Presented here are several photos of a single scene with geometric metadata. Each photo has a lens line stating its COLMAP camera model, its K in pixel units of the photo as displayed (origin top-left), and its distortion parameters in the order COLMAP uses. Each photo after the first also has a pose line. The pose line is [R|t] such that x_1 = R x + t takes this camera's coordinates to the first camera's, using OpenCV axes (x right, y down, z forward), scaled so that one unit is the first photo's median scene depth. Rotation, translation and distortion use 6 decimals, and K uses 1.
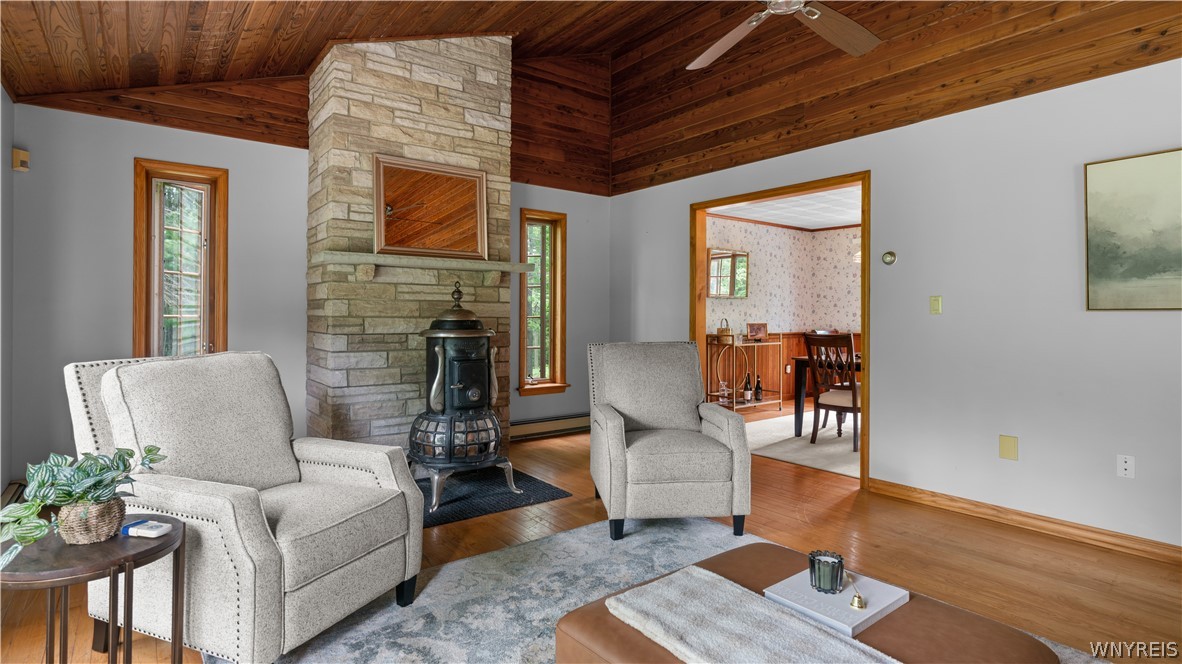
lens RADIAL K [[594.2, 0, 584.3], [0, 594.2, 310.8], [0, 0, 1]] dist [-0.013006, 0.003850]
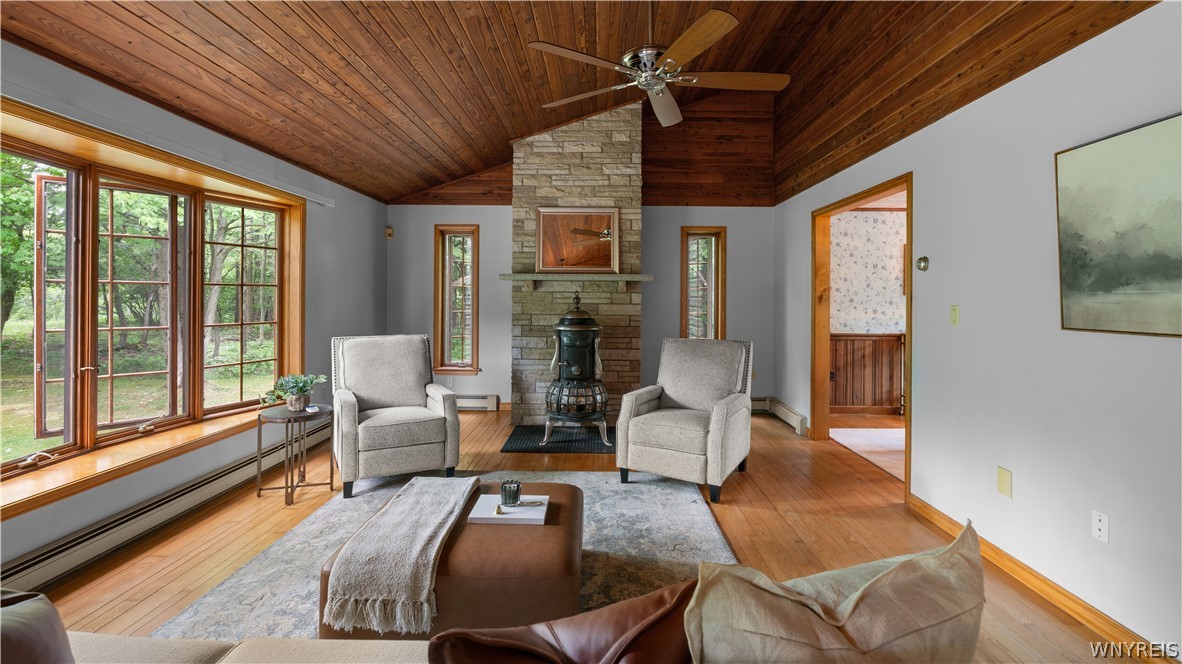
lens RADIAL K [[525.0, 0, 575.3], [0, 525.0, 294.8], [0, 0, 1]] dist [-0.010493, 0.001474]
pose [[0.784217, -0.002975, -0.620479, 0.554977], [-0.000852, 0.999982, -0.005871, -0.031760], [0.620486, 0.005133, 0.784201, 0.000951]]
